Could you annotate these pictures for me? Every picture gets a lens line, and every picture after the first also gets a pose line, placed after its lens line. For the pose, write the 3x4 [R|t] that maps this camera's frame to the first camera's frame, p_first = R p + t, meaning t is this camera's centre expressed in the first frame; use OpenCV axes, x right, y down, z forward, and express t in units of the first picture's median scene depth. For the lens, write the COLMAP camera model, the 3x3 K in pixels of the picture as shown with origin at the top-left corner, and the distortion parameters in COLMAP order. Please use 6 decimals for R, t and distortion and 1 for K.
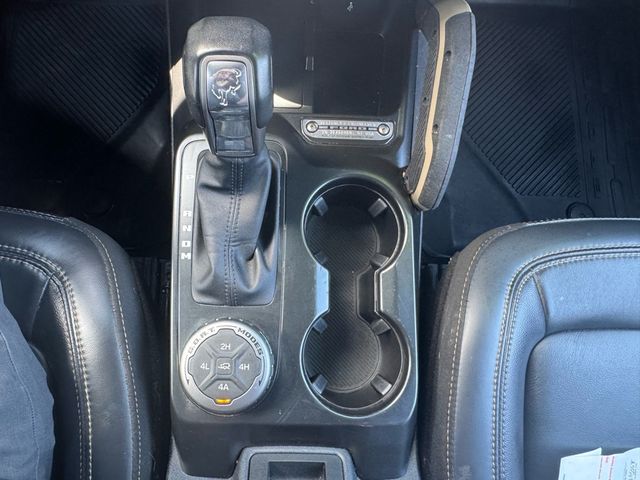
lens RADIAL K [[430.9, 0, 318.9], [0, 430.9, 237.5], [0, 0, 1]] dist [-0.010984, 0.006871]
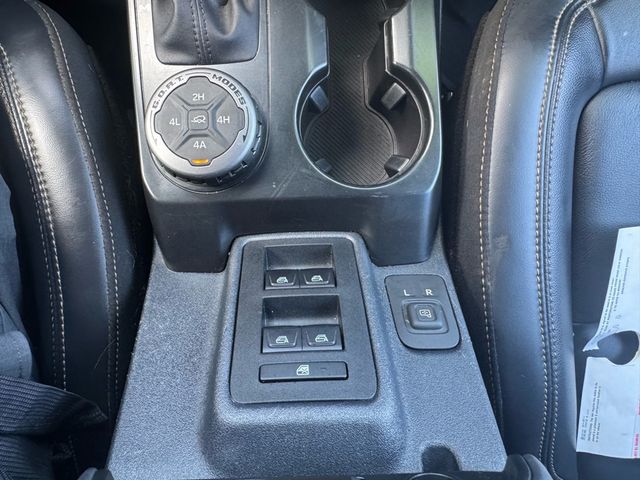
lens RADIAL K [[430.9, 0, 321.7], [0, 430.9, 243.8], [0, 0, 1]] dist [-0.010984, 0.006871]
pose [[0.998065, -0.053624, -0.031470, 0.019293], [0.057688, 0.987462, 0.146942, 0.385937], [0.023196, -0.148473, 0.988644, 0.165877]]
